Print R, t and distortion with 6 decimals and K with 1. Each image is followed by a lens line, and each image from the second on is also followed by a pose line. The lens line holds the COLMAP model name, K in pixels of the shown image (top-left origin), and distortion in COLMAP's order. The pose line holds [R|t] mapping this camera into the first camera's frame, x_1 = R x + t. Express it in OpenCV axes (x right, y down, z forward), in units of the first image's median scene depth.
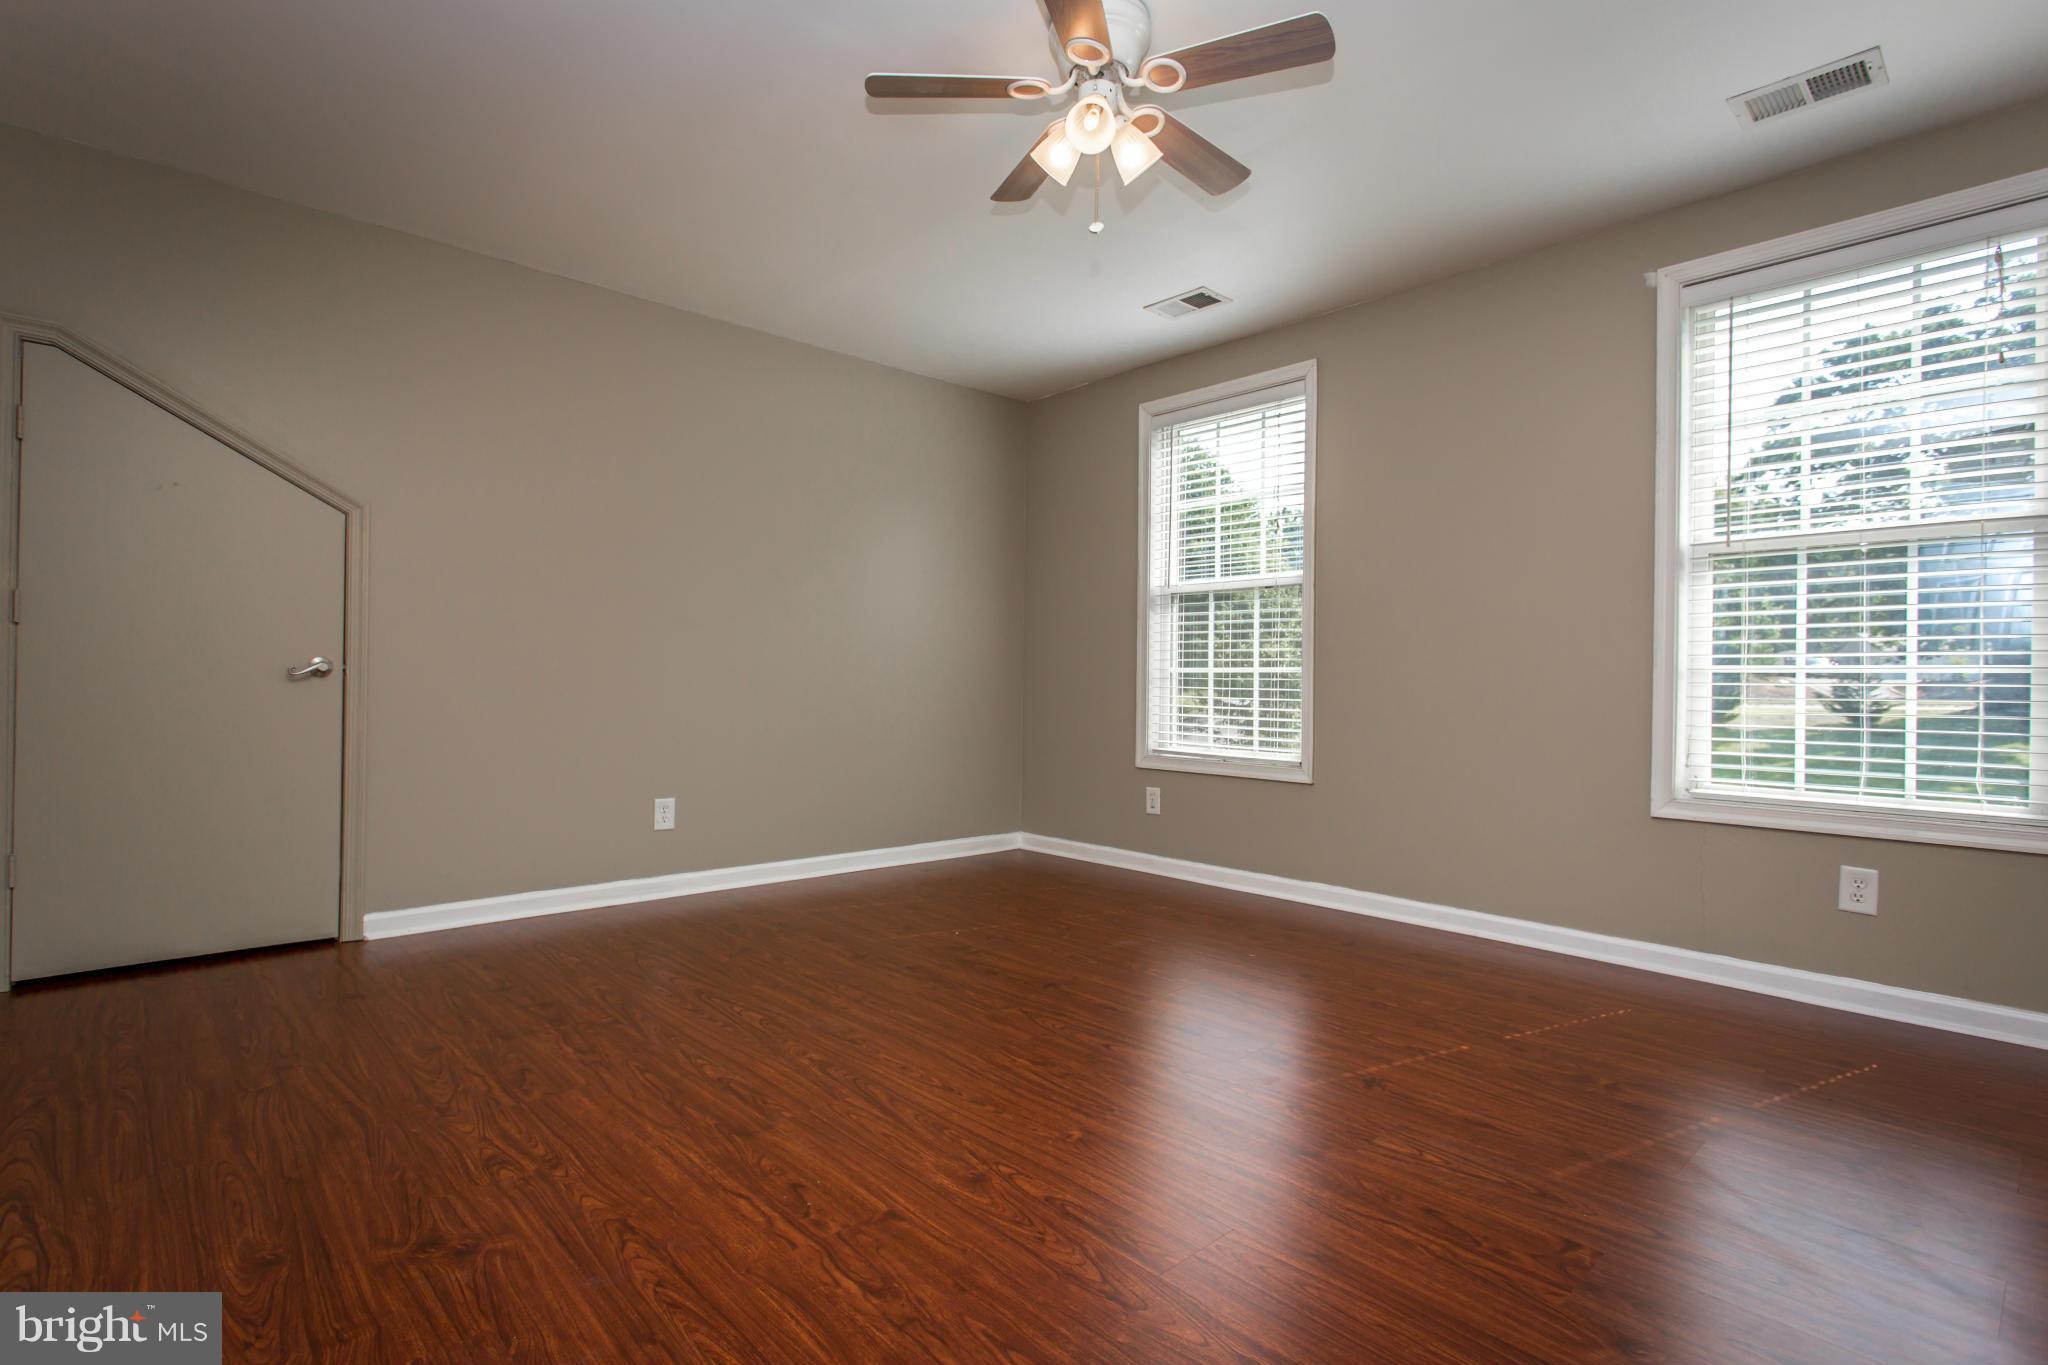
lens RADIAL K [[966.0, 0, 1021.8], [0, 966.0, 675.7], [0, 0, 1]] dist [0.004205, -0.006250]
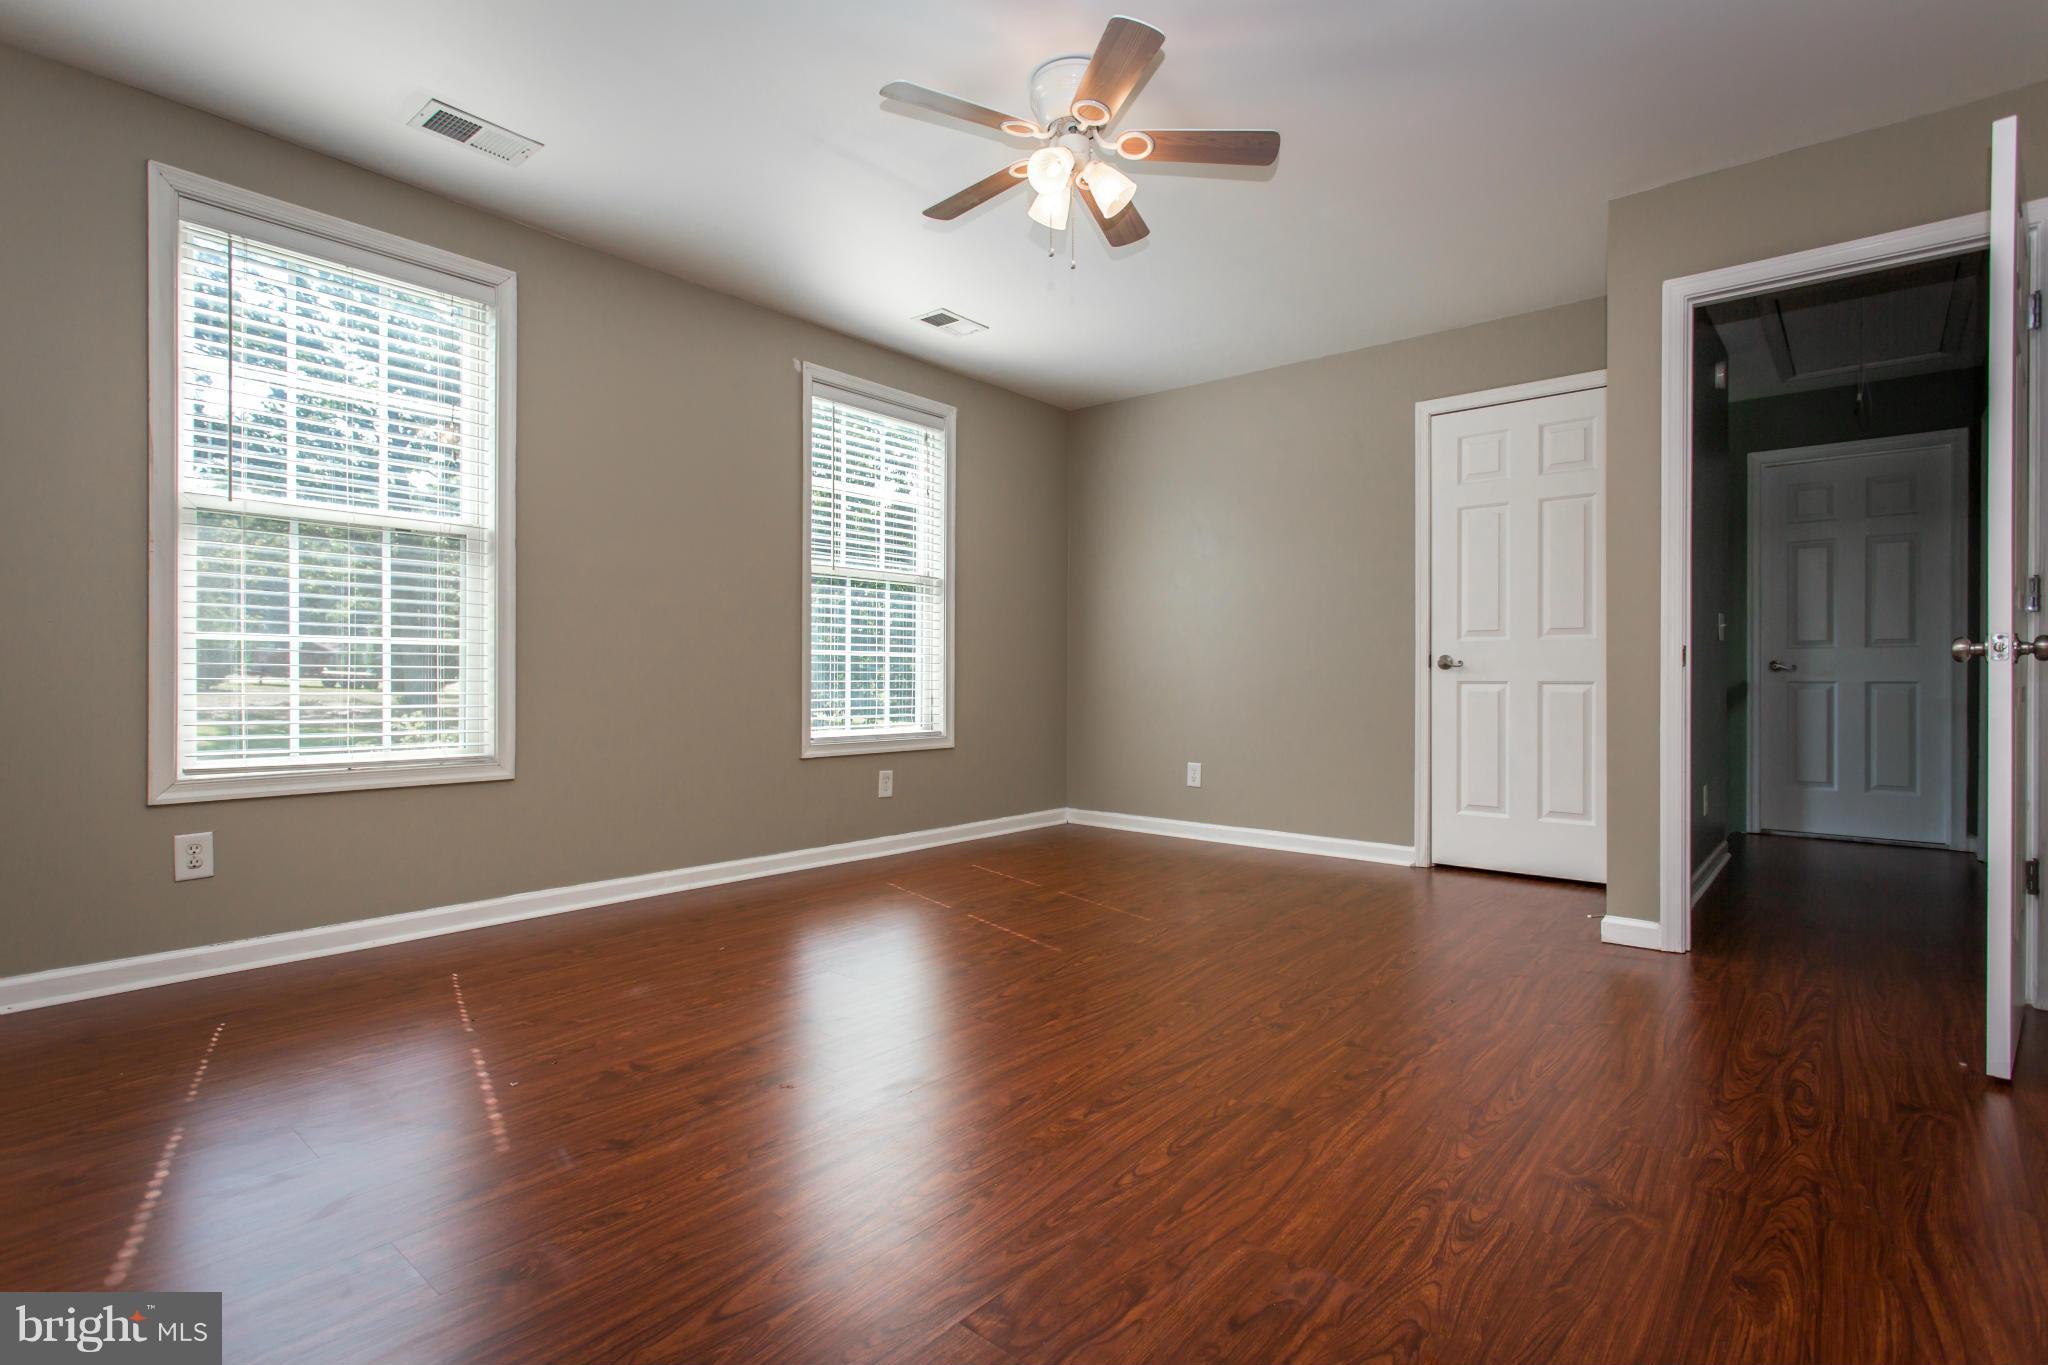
lens RADIAL K [[966.0, 0, 1021.5], [0, 966.0, 684.7], [0, 0, 1]] dist [0.004205, -0.006250]
pose [[-0.109813, -0.022027, 0.993708, -1.098480], [-0.015049, 0.999677, 0.020496, 0.011039], [-0.993838, -0.012703, -0.110109, 1.227076]]
